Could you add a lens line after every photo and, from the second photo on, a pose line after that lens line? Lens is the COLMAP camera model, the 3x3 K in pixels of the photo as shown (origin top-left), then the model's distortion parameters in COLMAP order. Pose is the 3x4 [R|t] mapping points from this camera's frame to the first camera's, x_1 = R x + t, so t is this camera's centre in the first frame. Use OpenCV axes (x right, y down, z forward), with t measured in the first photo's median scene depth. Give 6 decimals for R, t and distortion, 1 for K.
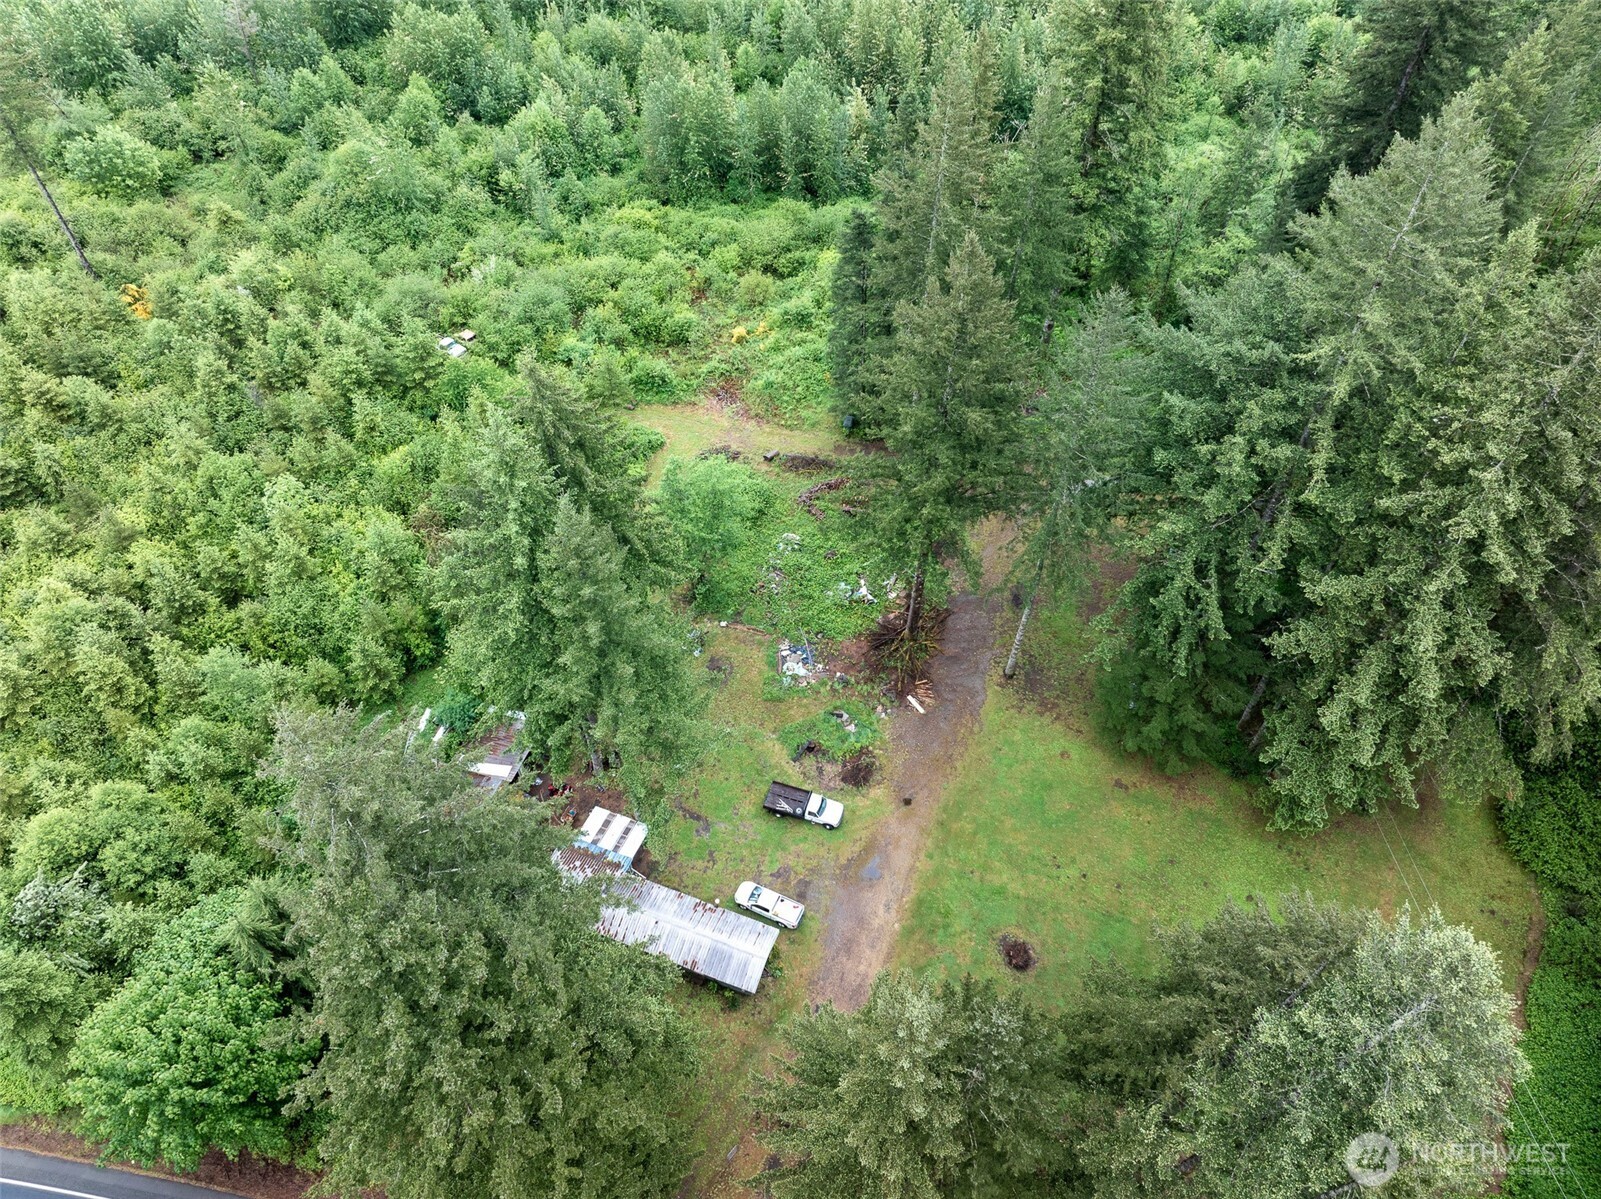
lens RADIAL K [[1138.8, 0, 799.5], [0, 1138.8, 600.2], [0, 0, 1]] dist [-0.048100, 0.018793]
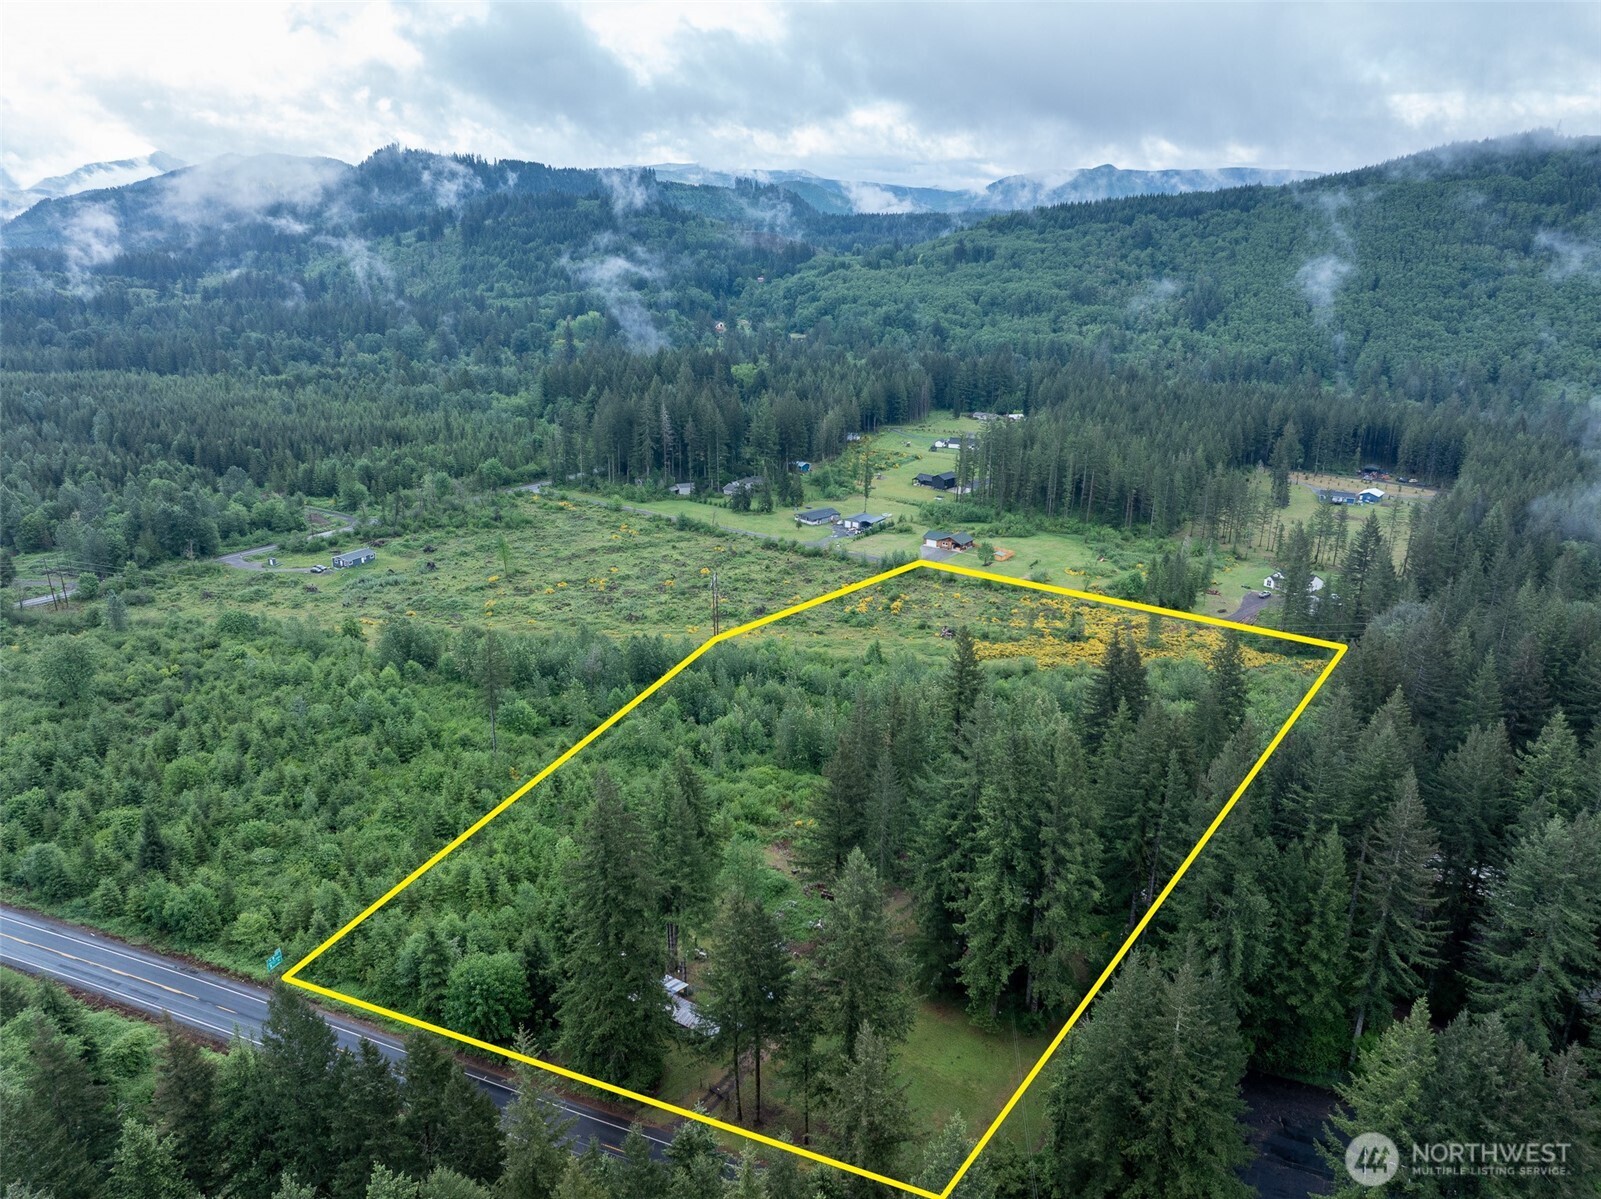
lens RADIAL K [[1138.8, 0, 797.6], [0, 1138.8, 598.5], [0, 0, 1]] dist [-0.048100, 0.018793]
pose [[0.974619, 0.072103, -0.211941, 0.288175], [-0.178840, 0.820229, -0.543360, 0.441730], [0.134662, 0.567473, 0.812306, -0.695916]]
